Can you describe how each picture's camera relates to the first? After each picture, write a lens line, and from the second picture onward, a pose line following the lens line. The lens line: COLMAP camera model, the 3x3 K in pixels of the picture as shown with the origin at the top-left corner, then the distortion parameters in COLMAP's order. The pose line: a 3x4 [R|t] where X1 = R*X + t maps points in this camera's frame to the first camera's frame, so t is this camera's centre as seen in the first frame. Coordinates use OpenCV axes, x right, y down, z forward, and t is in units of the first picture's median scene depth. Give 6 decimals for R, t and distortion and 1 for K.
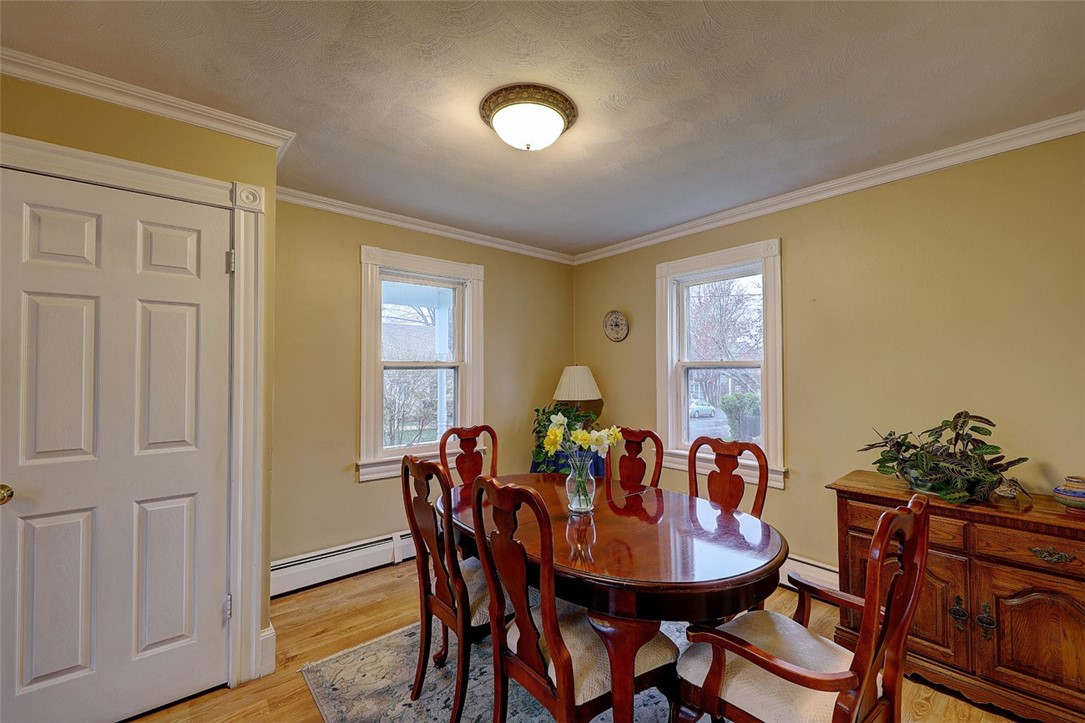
lens RADIAL K [[459.7, 0, 542.5], [0, 459.7, 361.5], [0, 0, 1]] dist [0.000668, 0.000065]
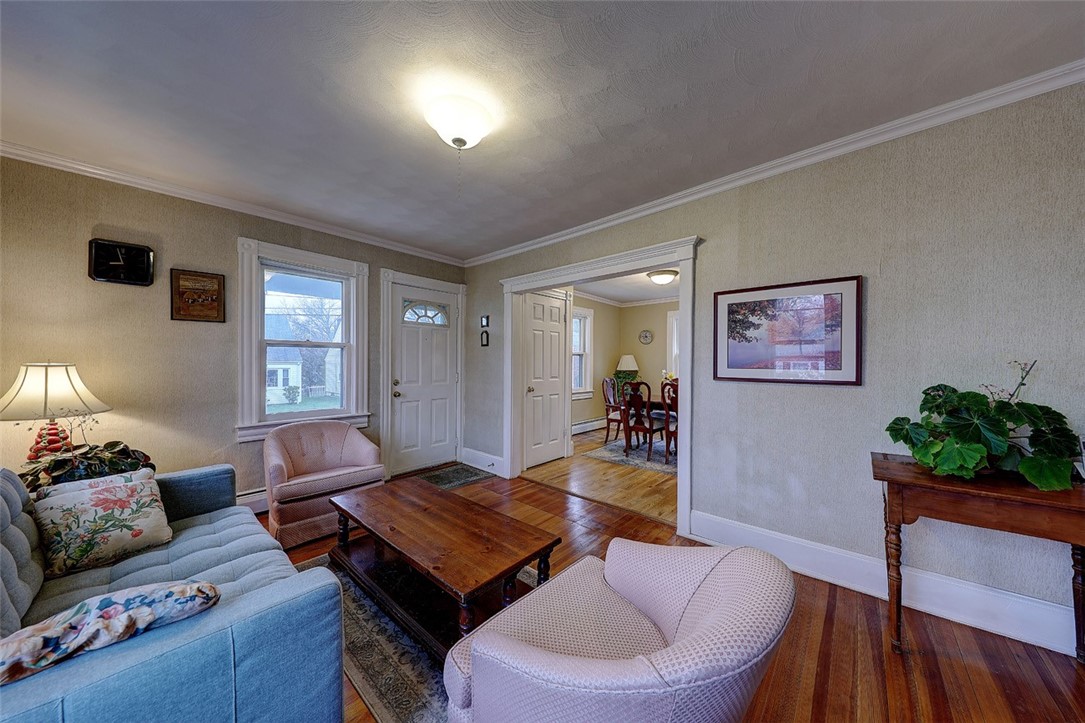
lens RADIAL K [[357.9, 0, 542.5], [0, 357.9, 361.5], [0, 0, 1]] dist [0.000002, -0.000001]
pose [[0.989928, 0.006077, 0.141443, -0.804844], [-0.008930, 0.999769, 0.019548, 0.016726], [-0.141291, -0.020614, 0.989753, -0.904330]]
